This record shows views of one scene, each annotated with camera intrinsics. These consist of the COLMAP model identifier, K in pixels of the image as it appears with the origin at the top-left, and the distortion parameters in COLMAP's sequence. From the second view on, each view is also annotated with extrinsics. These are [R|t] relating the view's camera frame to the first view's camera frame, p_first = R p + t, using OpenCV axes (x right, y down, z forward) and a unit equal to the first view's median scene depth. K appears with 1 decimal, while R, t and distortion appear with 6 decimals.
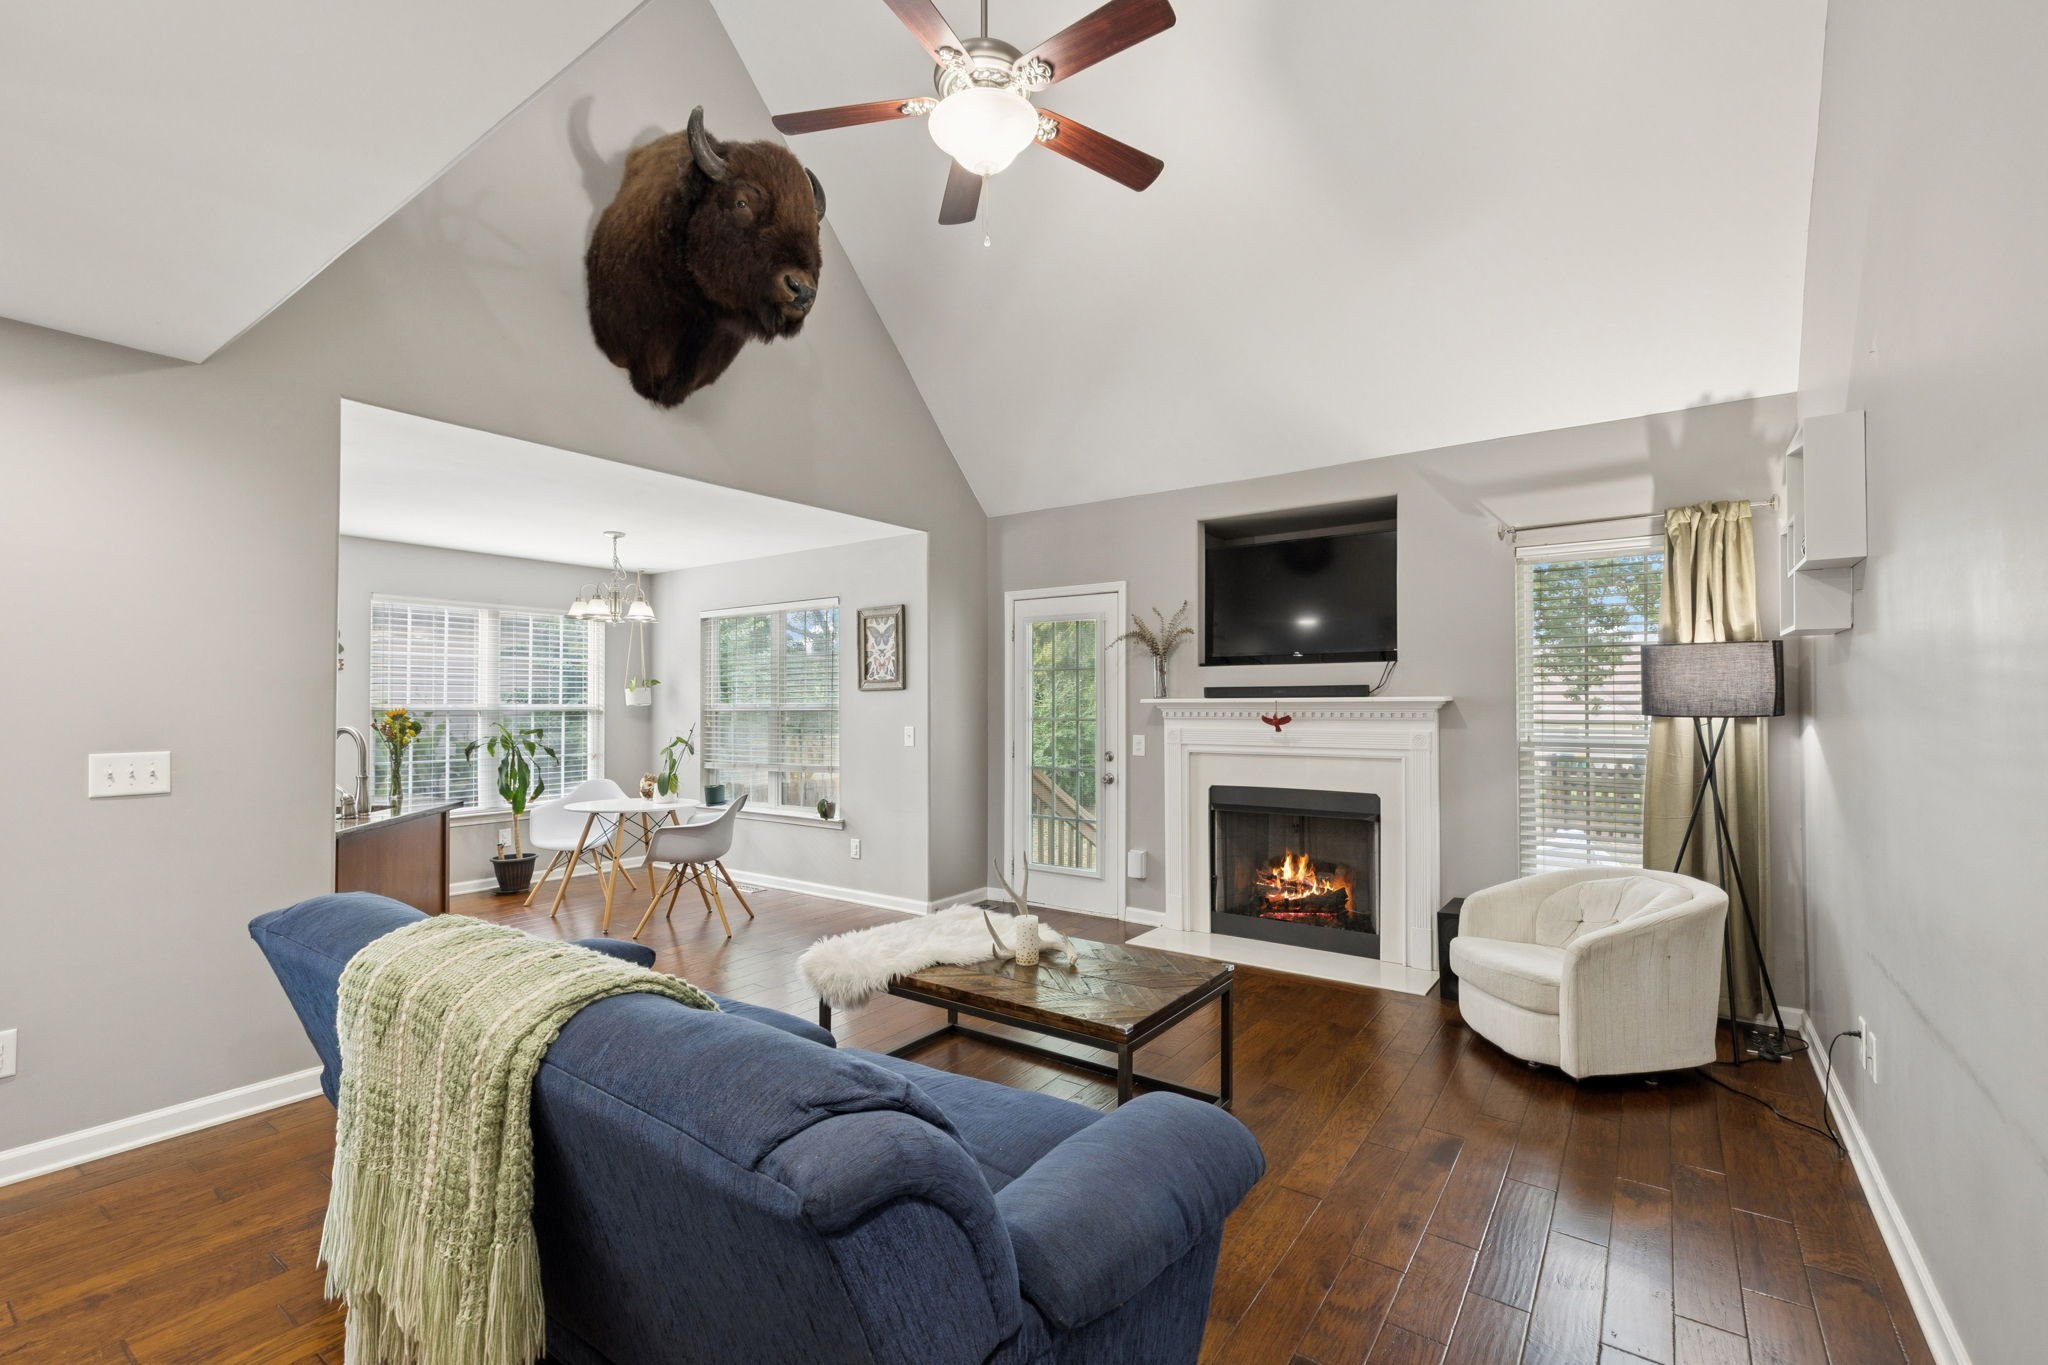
lens RADIAL K [[908.8, 0, 1024.9], [0, 908.8, 692.4], [0, 0, 1]] dist [0.000887, 0.000172]
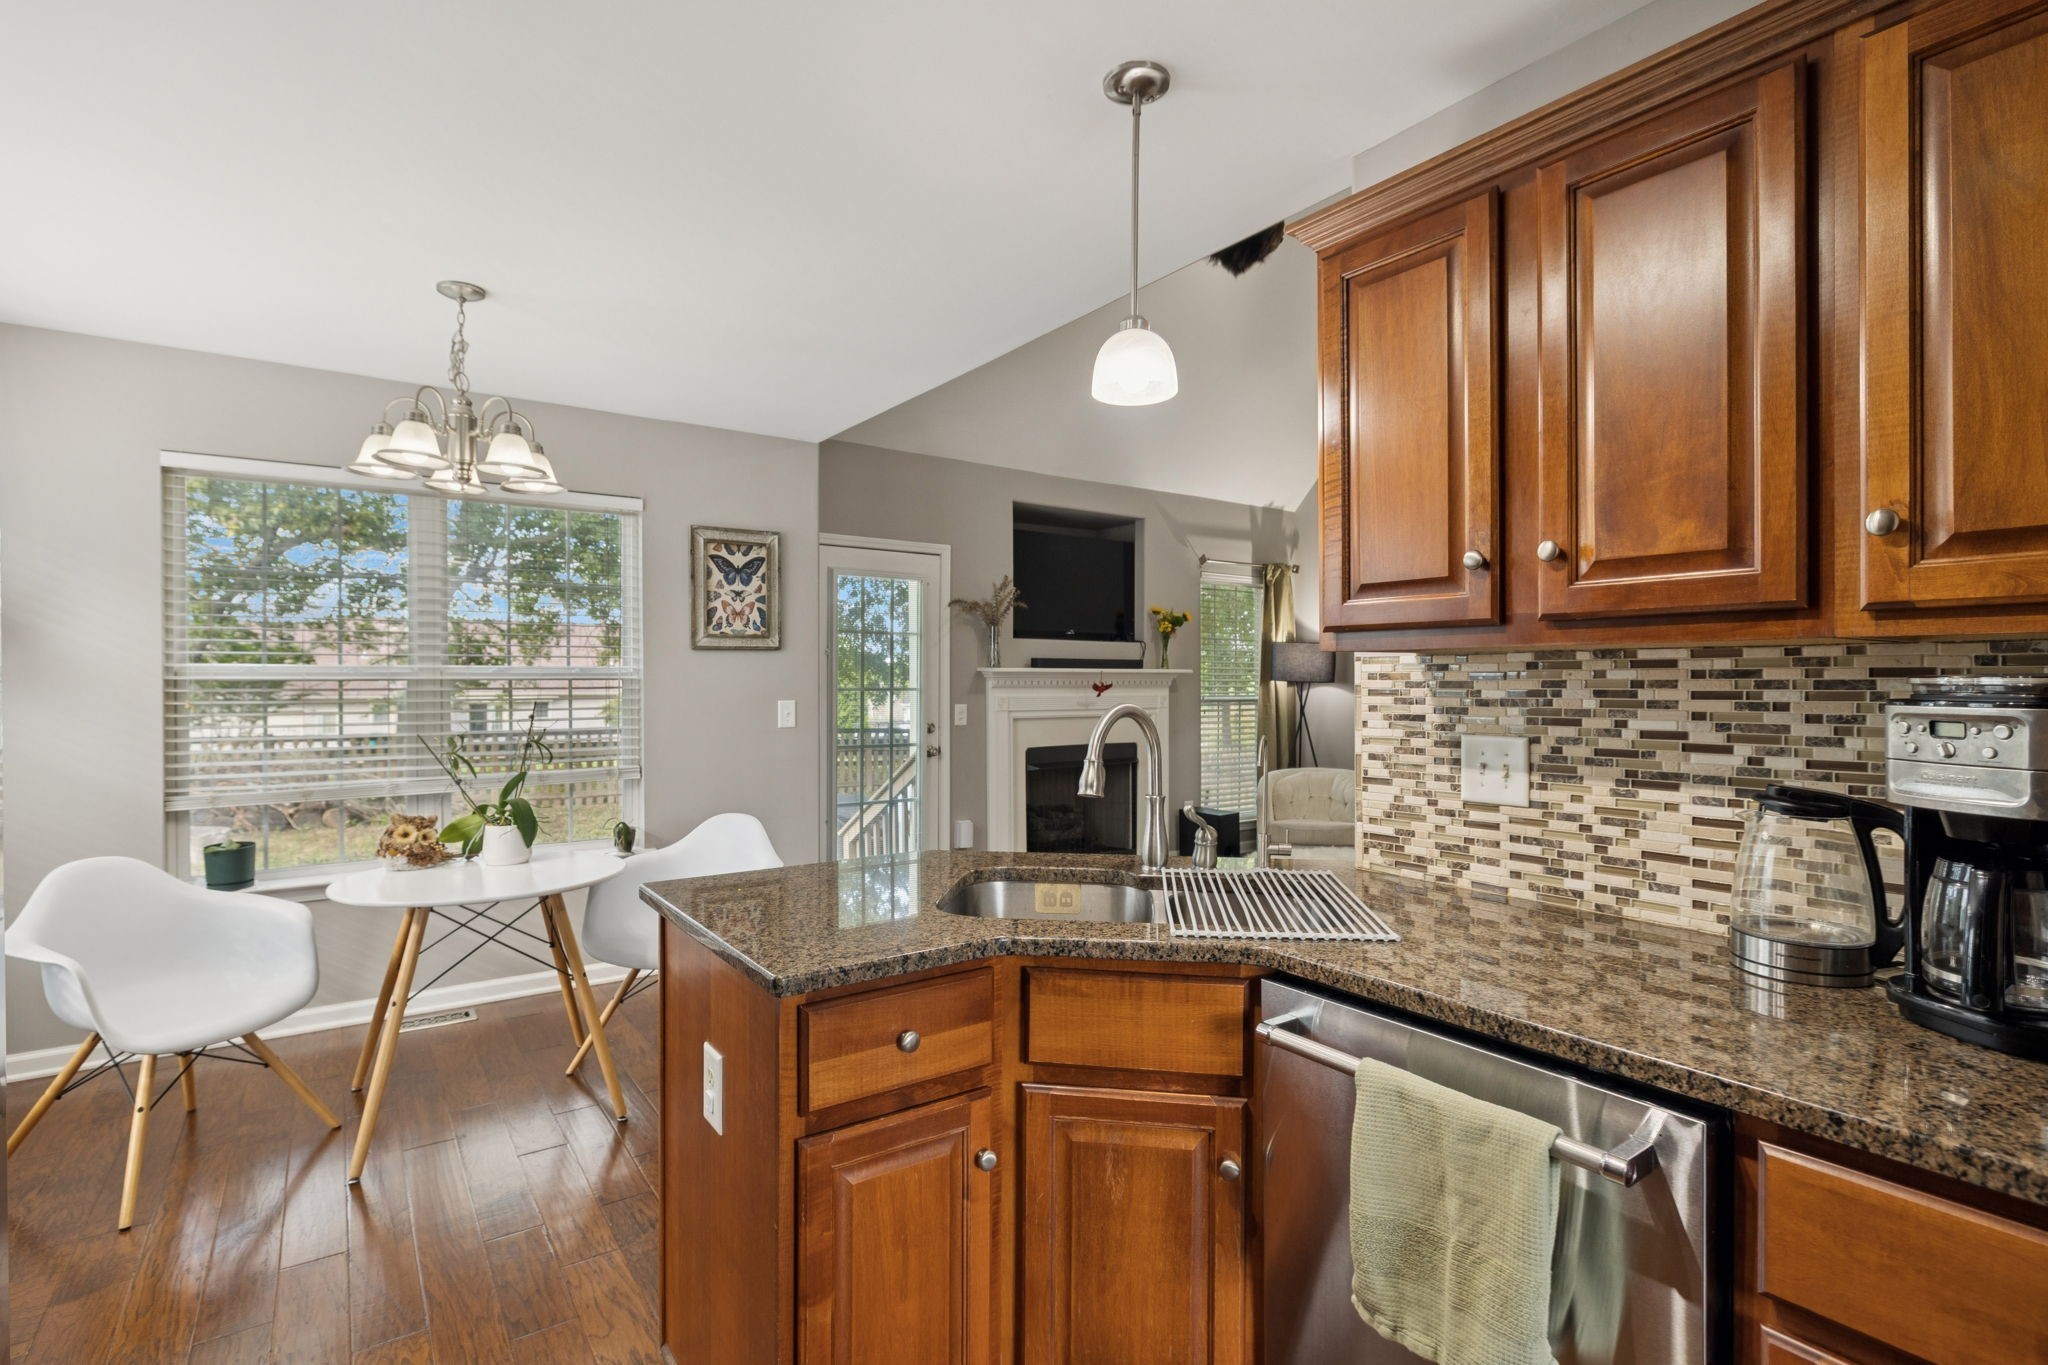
lens RADIAL K [[960.0, 0, 1019.7], [0, 960.0, 681.9], [0, 0, 1]] dist [-0.002876, 0.004110]
pose [[0.326836, 0.001441, 0.945080, -0.871936], [-0.014111, 0.999895, 0.003355, 0.019048], [-0.944976, -0.014433, 0.326822, 0.619721]]
